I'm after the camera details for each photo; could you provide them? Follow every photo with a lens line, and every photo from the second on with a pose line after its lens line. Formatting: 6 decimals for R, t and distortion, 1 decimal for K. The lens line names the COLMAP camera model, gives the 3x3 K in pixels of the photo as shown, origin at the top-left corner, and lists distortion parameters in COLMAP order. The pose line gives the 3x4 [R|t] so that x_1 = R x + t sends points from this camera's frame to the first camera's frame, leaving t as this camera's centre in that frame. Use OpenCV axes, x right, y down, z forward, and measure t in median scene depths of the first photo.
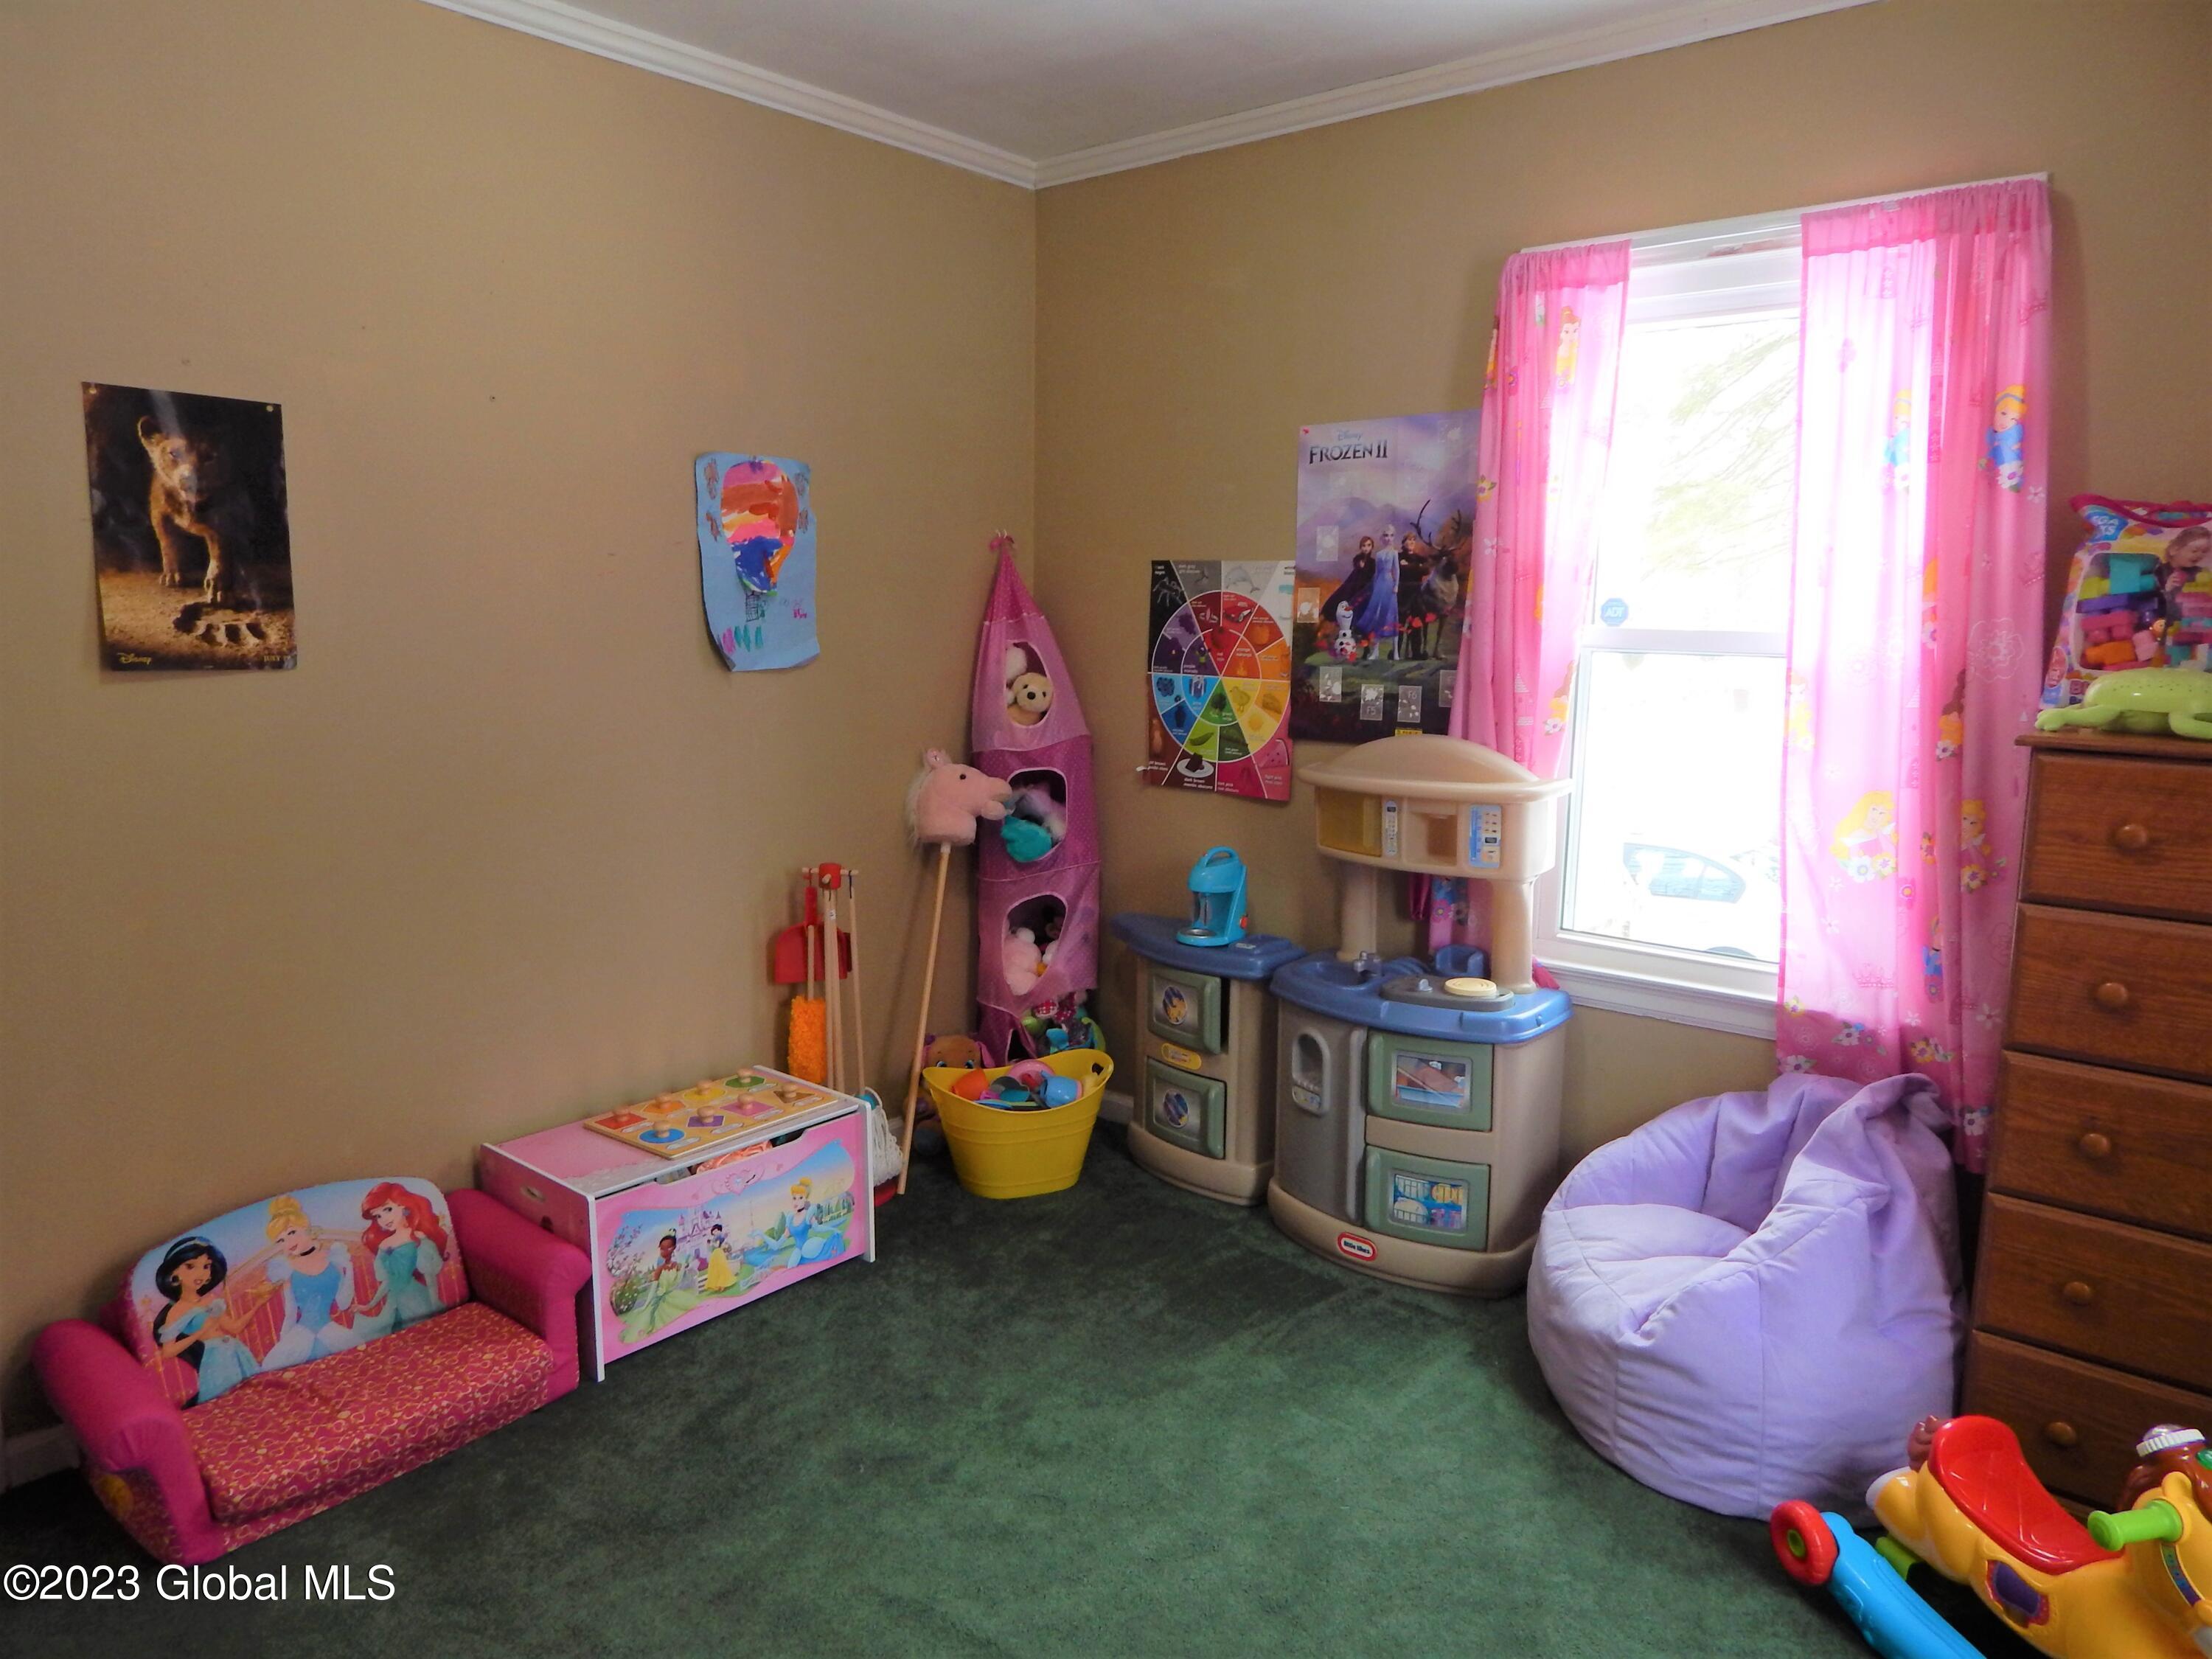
lens RADIAL K [[1468.8, 0, 1117.5], [0, 1468.8, 814.6], [0, 0, 1]] dist [0.002255, -0.003387]
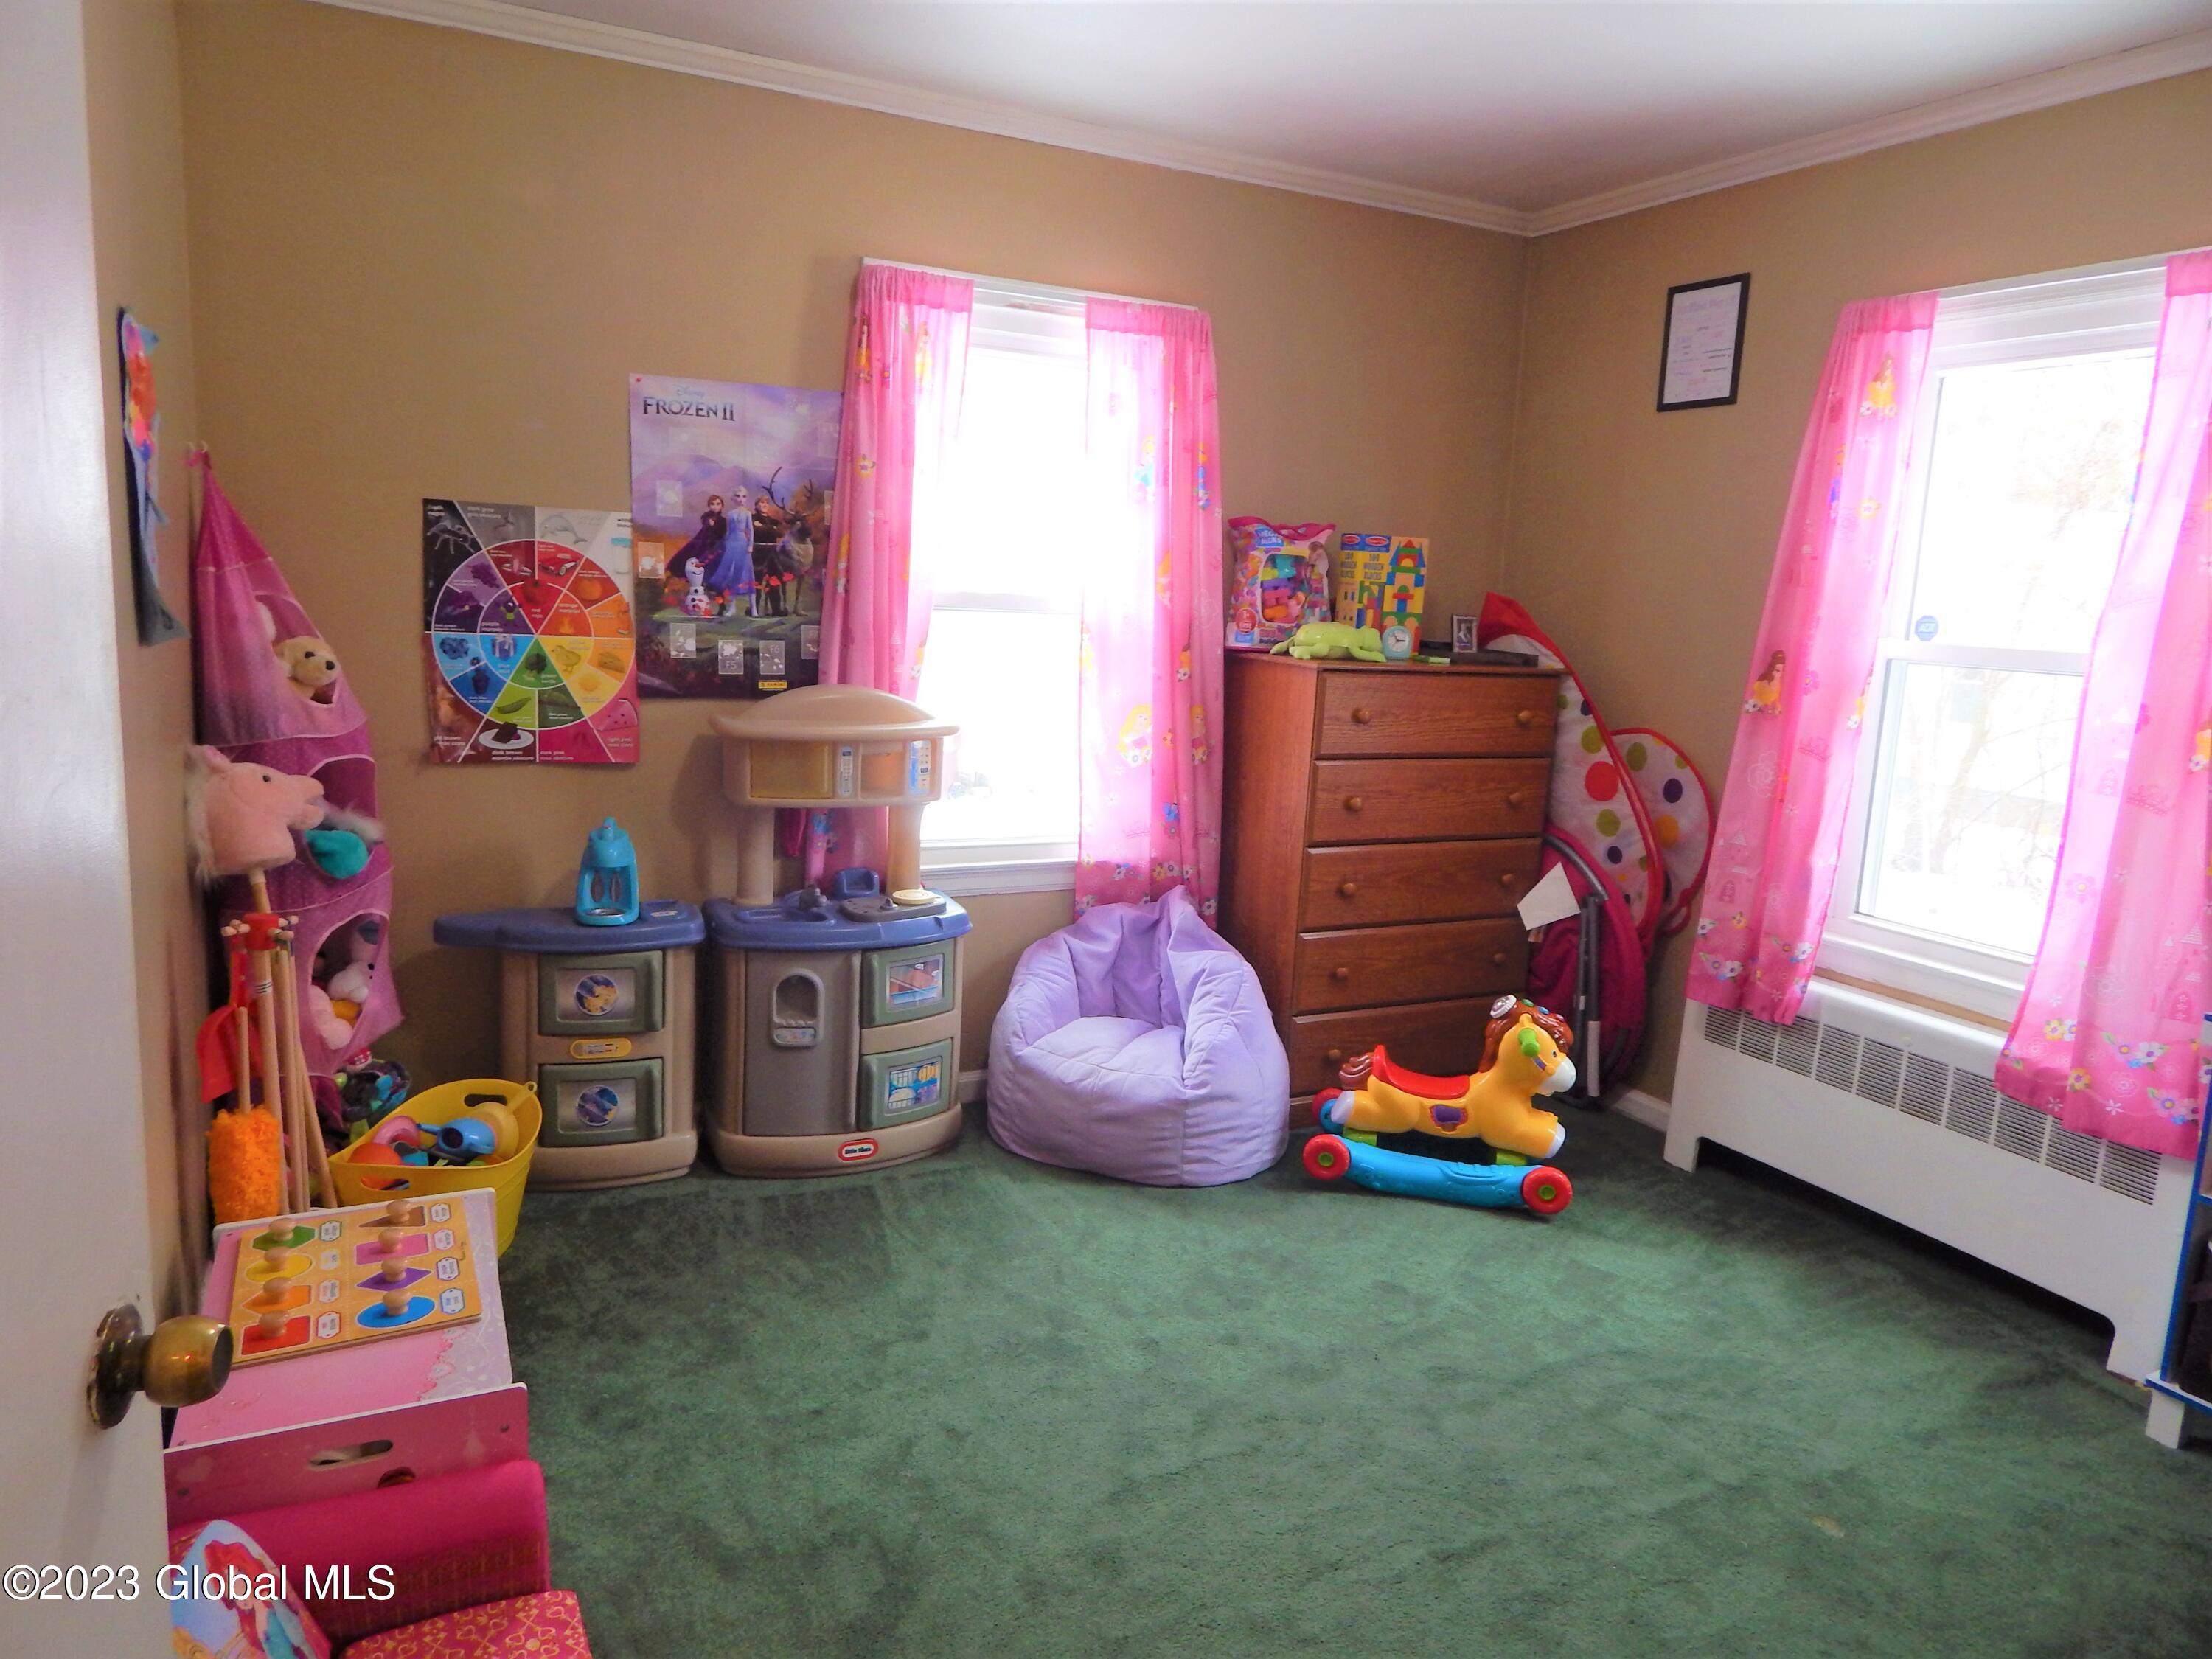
lens RADIAL K [[1468.8, 0, 1117.5], [0, 1468.8, 814.6], [0, 0, 1]] dist [0.002255, -0.003387]
pose [[0.394684, -0.136370, 0.908640, -0.680772], [0.089851, 0.989913, 0.109539, -0.055922], [-0.914413, 0.038409, 0.402956, 0.338800]]
